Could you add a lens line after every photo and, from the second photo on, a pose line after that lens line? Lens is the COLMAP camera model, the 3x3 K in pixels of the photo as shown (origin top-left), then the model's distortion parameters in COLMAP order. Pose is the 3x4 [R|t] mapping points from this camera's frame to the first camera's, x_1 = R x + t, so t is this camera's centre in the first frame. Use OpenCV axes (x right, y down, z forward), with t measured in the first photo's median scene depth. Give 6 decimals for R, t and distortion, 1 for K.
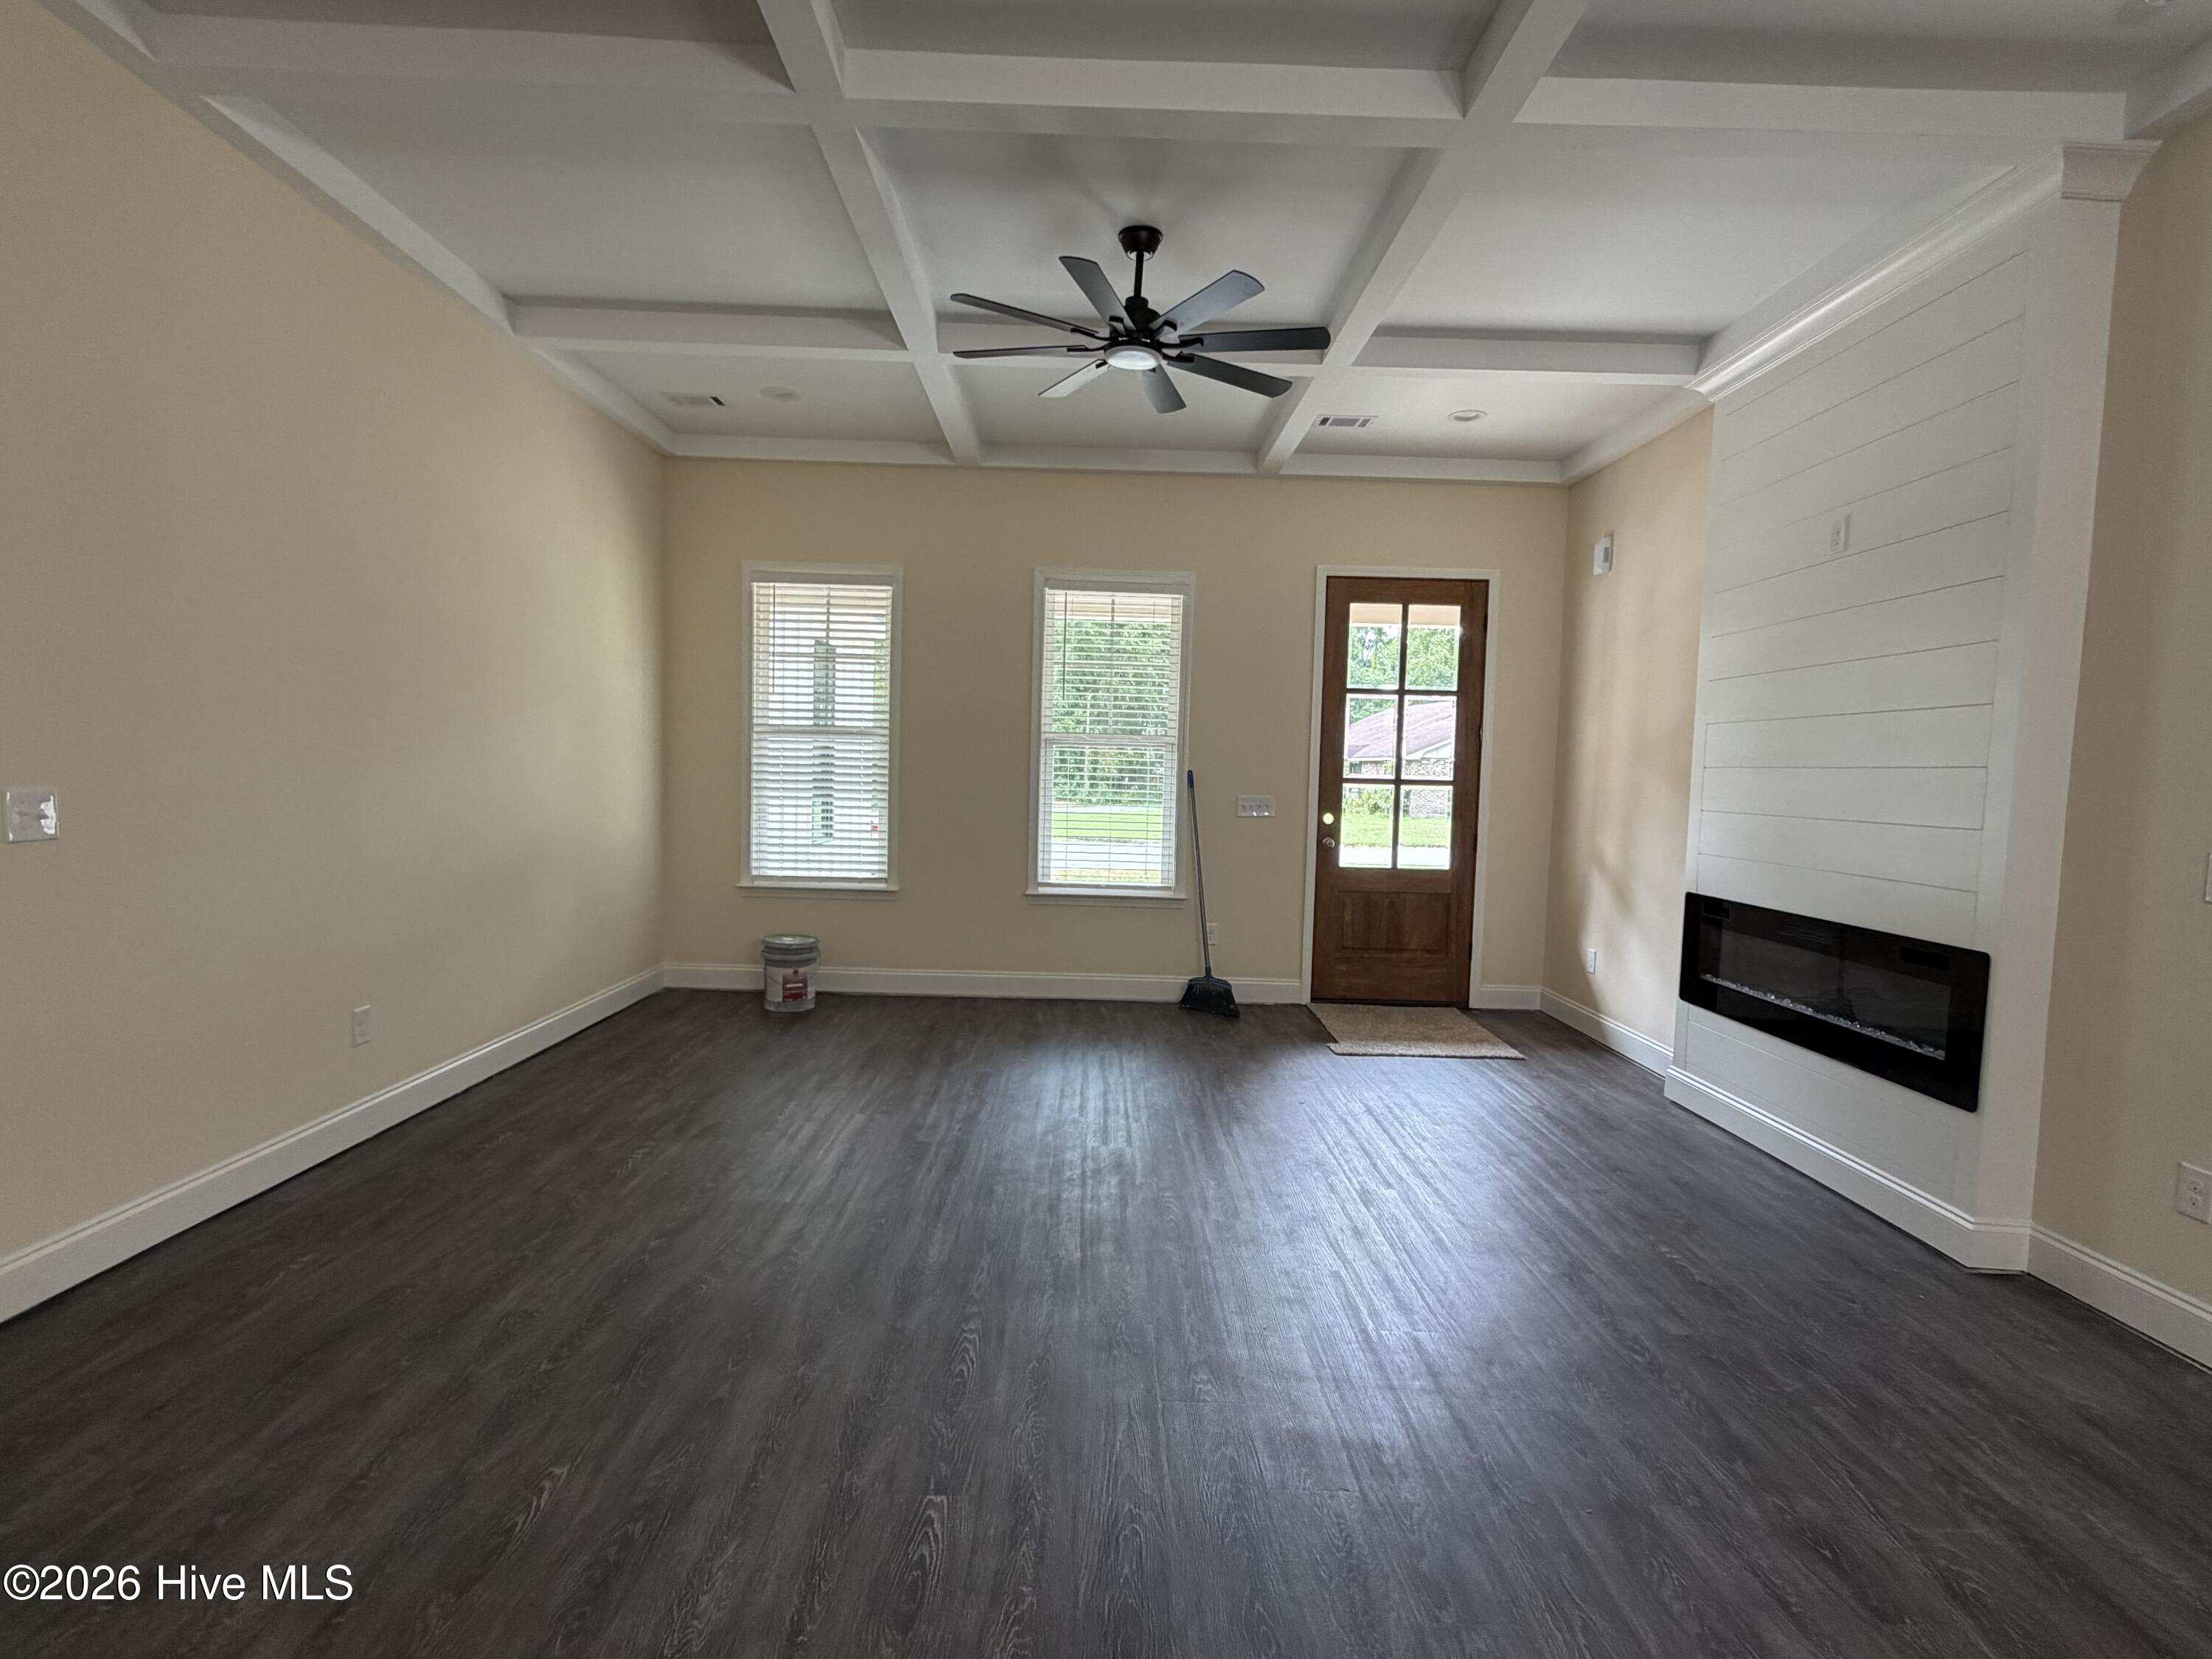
lens RADIAL K [[1060.6, 0, 1105.2], [0, 1060.6, 822.2], [0, 0, 1]] dist [-0.000160, -0.001502]
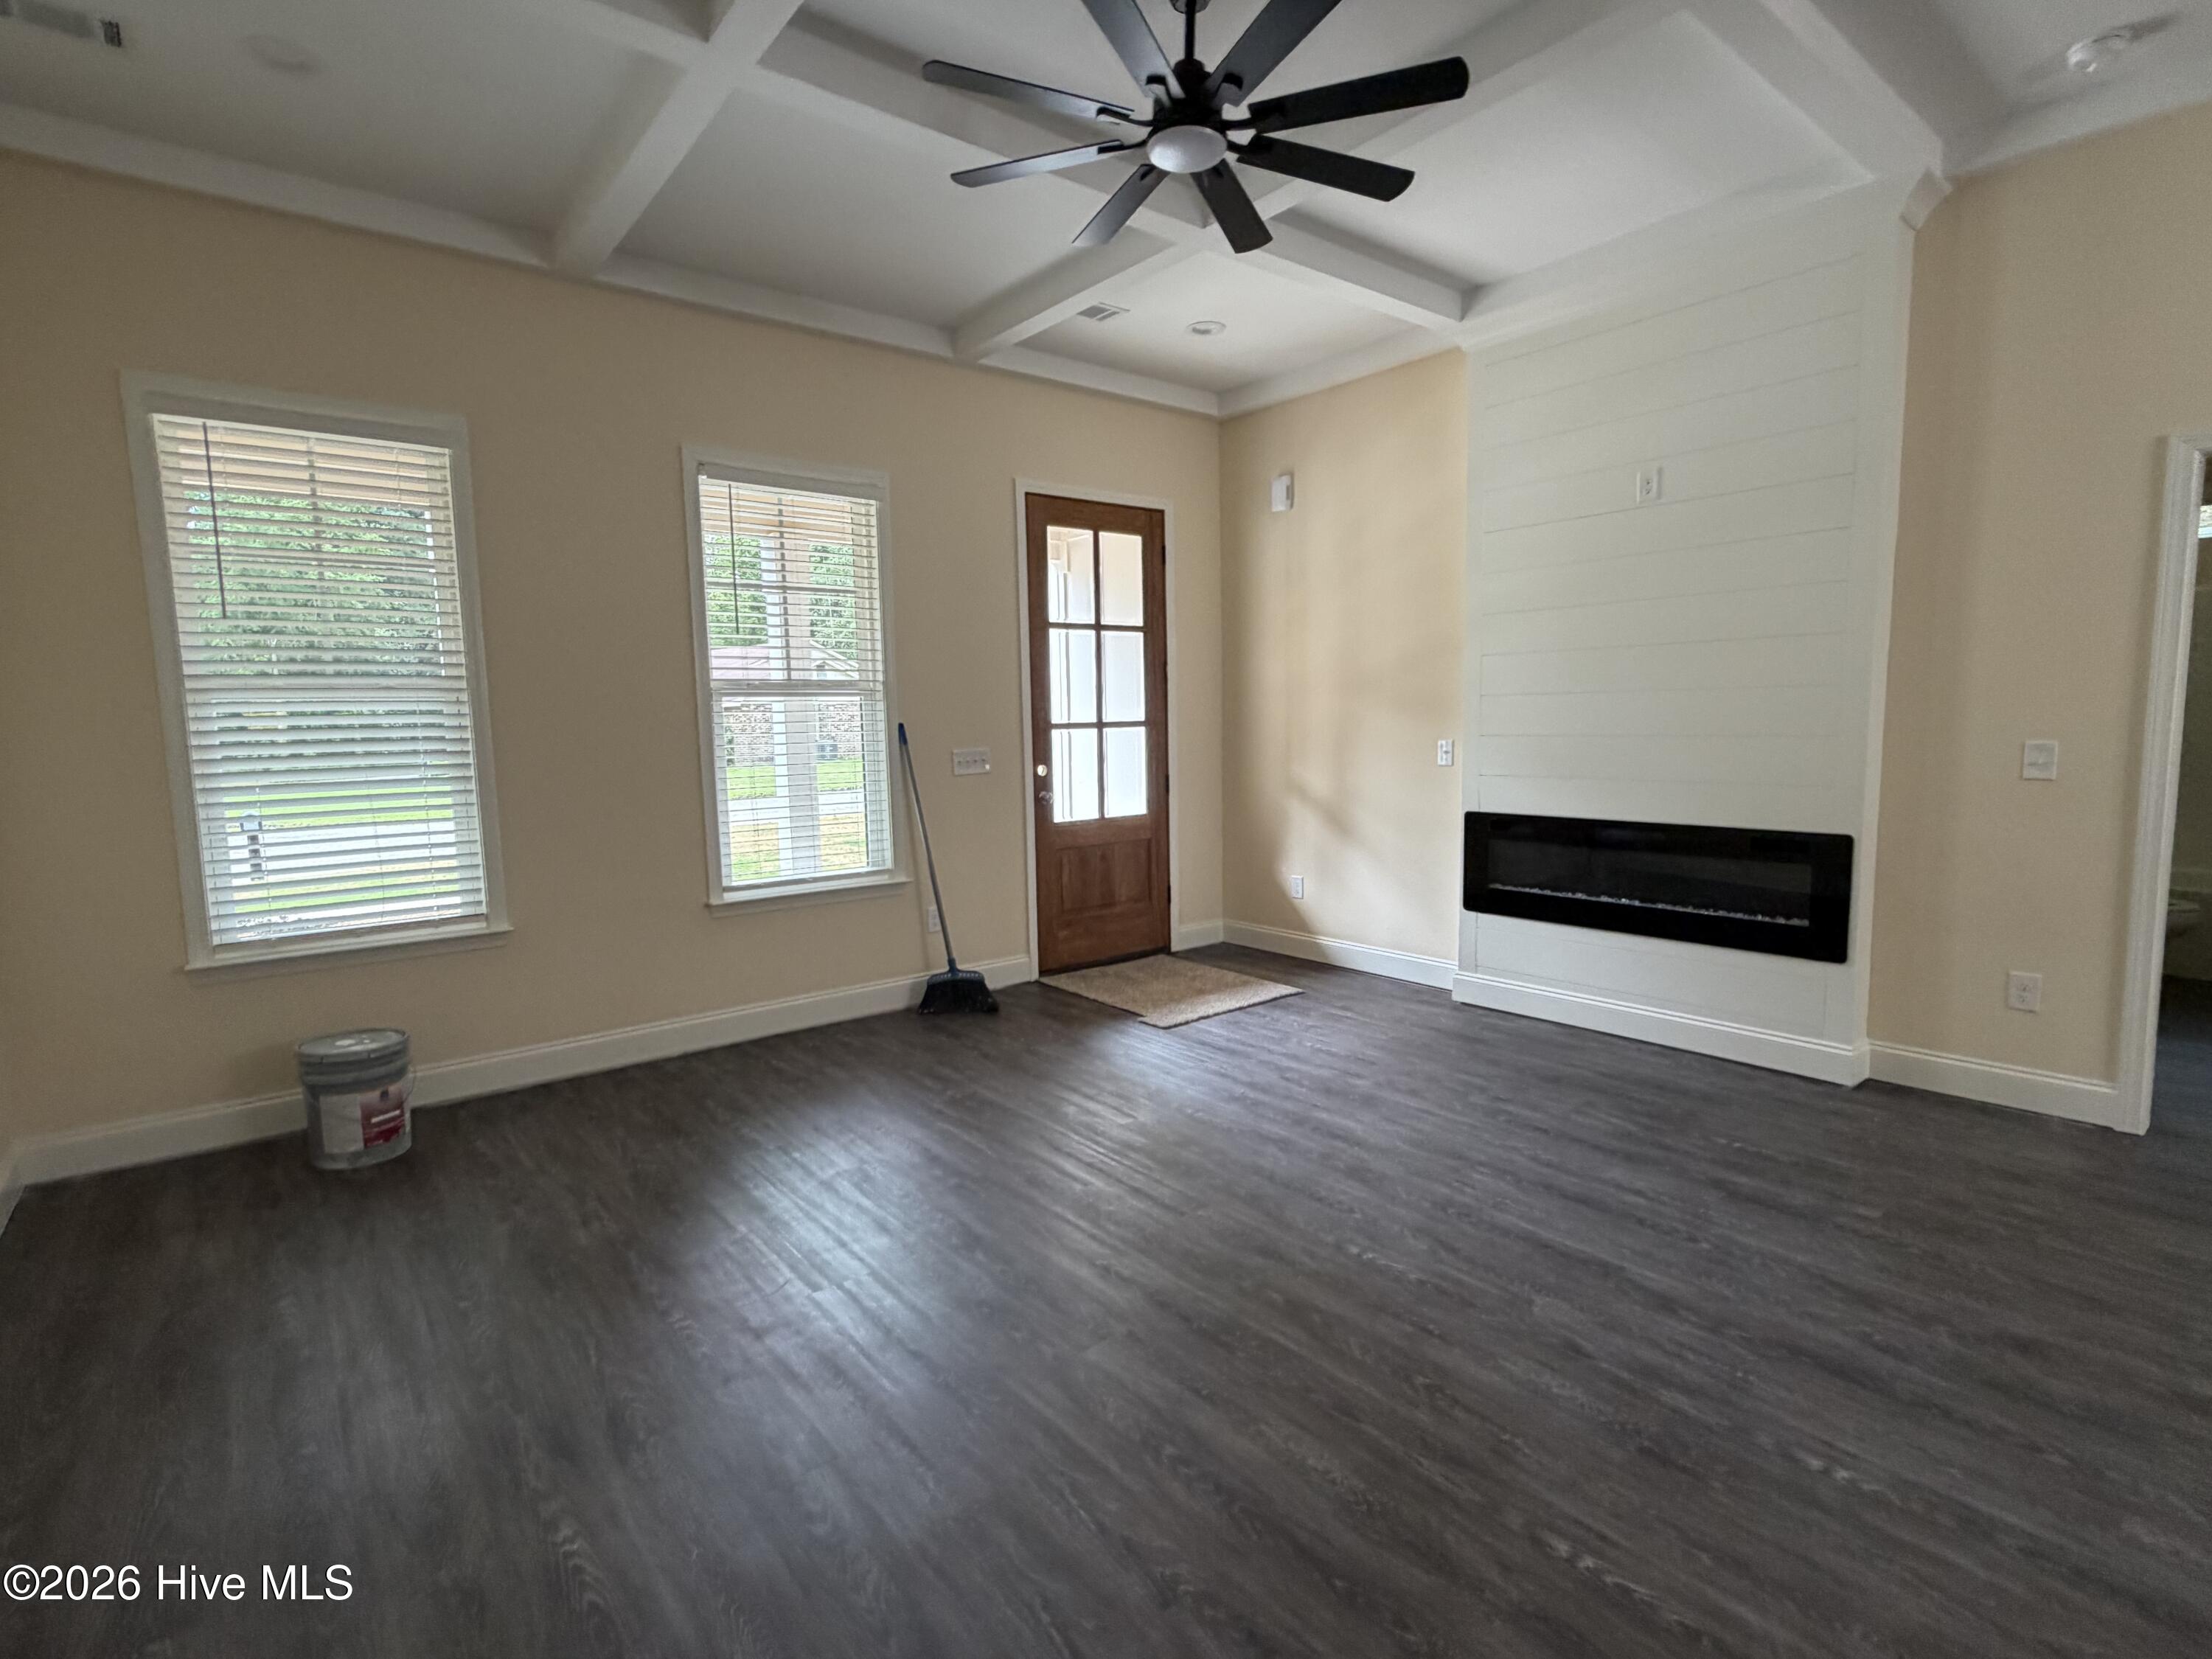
lens RADIAL K [[1060.6, 0, 1100.3], [0, 1060.6, 822.4], [0, 0, 1]] dist [-0.000160, -0.001502]
pose [[0.789174, -0.103296, 0.605420, -0.298942], [0.071852, 0.994514, 0.076023, -0.024253], [-0.609952, -0.016495, 0.792267, 0.270834]]
